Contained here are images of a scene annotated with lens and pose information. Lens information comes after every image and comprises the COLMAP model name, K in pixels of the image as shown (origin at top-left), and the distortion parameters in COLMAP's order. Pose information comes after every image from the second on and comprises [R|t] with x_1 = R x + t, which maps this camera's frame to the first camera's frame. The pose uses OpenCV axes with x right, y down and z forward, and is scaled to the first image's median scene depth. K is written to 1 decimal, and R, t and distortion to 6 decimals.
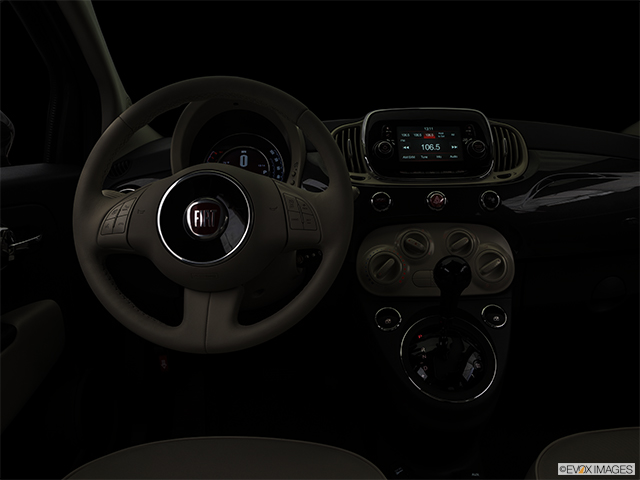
lens RADIAL K [[447.8, 0, 321.0], [0, 447.8, 242.9], [0, 0, 1]] dist [-0.070703, 0.002891]
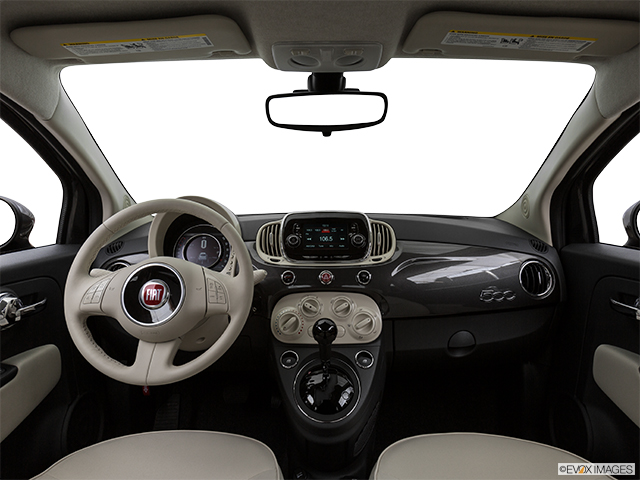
lens RADIAL K [[369.1, 0, 318.9], [0, 369.1, 245.1], [0, 0, 1]] dist [0.021860, -0.000704]
pose [[0.999912, 0.012821, -0.003437, 0.240730], [-0.013088, 0.995487, -0.093995, -0.086443], [0.002216, 0.094032, 0.995567, -0.225037]]
